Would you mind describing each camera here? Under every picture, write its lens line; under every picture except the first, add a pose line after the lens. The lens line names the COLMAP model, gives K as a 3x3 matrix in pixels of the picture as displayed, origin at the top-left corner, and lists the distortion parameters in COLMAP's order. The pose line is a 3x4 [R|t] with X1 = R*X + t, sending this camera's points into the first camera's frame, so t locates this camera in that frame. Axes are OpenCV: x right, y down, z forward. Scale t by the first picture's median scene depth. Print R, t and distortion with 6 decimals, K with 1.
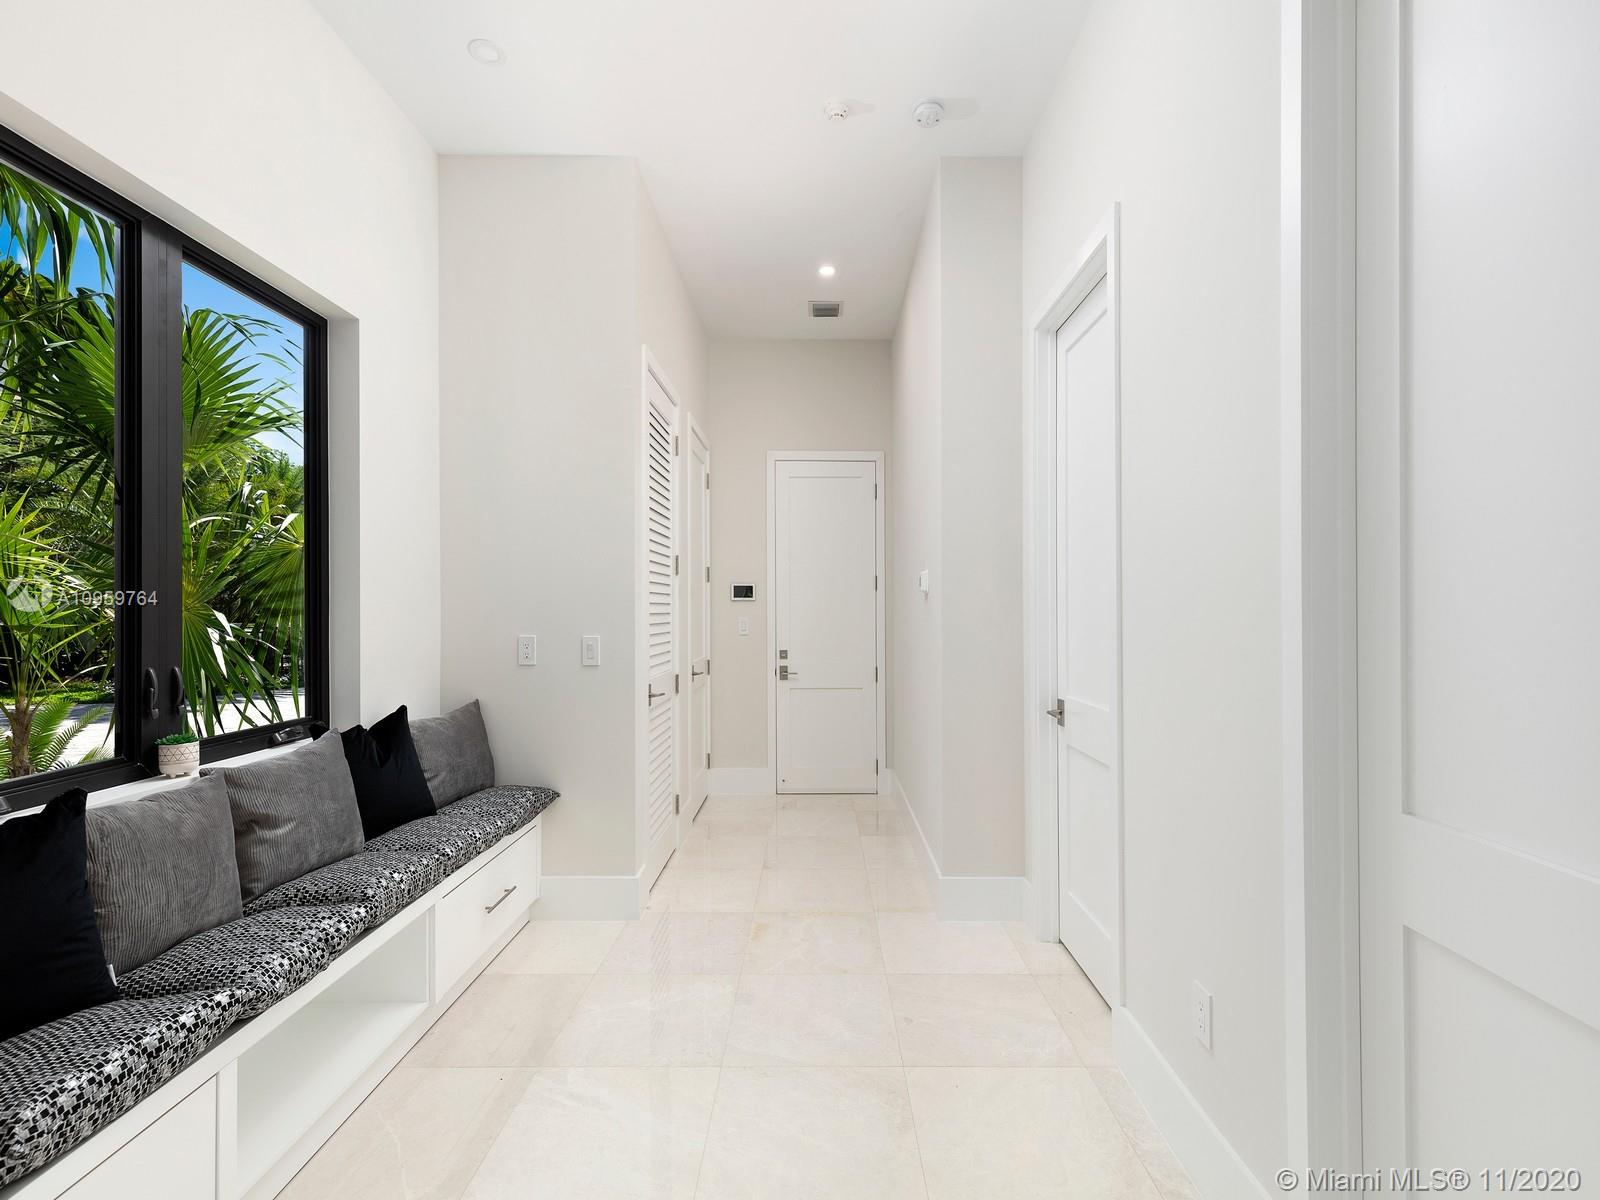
lens RADIAL K [[721.8, 0, 803.3], [0, 721.8, 602.5], [0, 0, 1]] dist [0.002490, -0.000509]
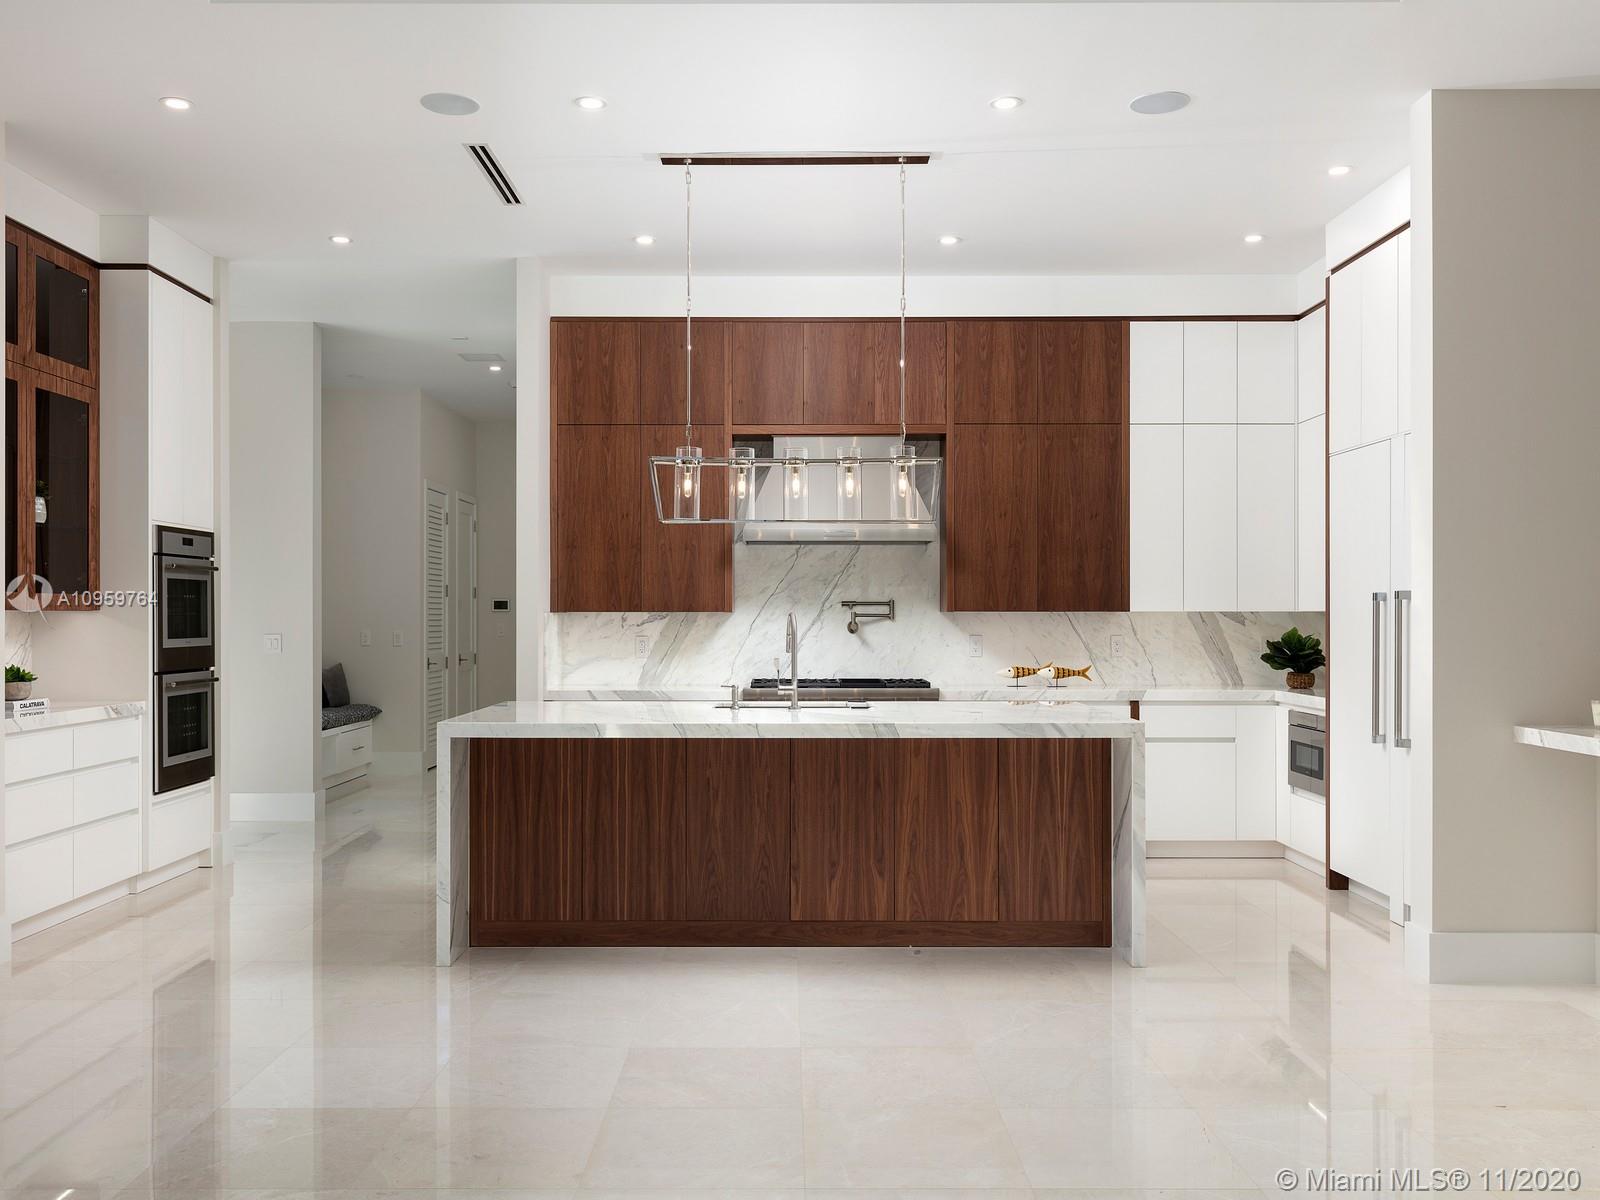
lens RADIAL K [[1327.3, 0, 794.9], [0, 1327.3, 601.3], [0, 0, 1]] dist [-0.003967, 0.013470]
pose [[0.999625, -0.002020, 0.027307, 0.483132], [0.001971, 0.999996, 0.001810, -0.029655], [-0.027311, -0.001755, 0.999625, -1.845505]]
